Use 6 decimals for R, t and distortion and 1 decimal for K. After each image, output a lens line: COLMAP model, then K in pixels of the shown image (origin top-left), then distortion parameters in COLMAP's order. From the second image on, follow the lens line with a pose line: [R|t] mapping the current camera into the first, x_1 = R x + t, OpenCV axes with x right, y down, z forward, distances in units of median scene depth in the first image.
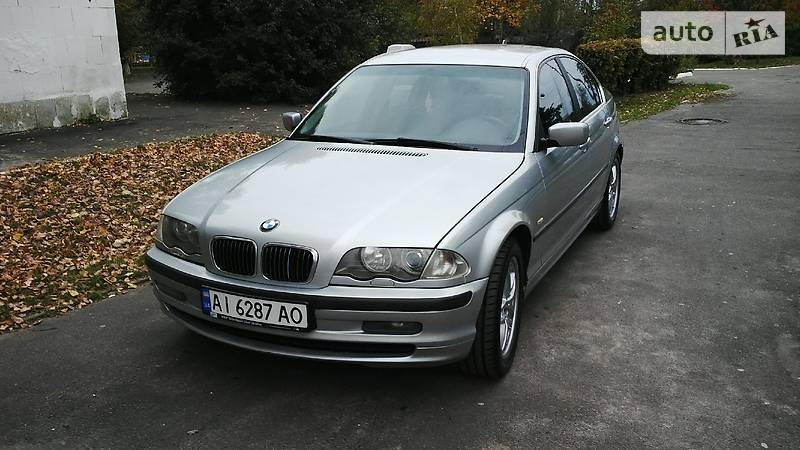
lens RADIAL K [[819.5, 0, 401.4], [0, 819.5, 222.4], [0, 0, 1]] dist [0.027224, 0.000000]
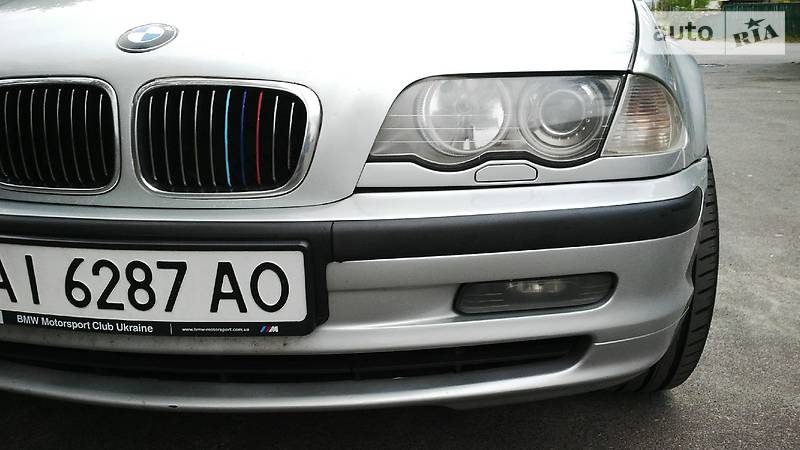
lens RADIAL K [[819.5, 0, 399.5], [0, 819.5, 230.2], [0, 0, 1]] dist [0.027224, 0.000000]
pose [[0.954992, -0.074567, 0.287107, -0.169447], [0.072032, 0.997214, 0.019400, 0.086797], [-0.287753, 0.002154, 0.957702, 0.659460]]
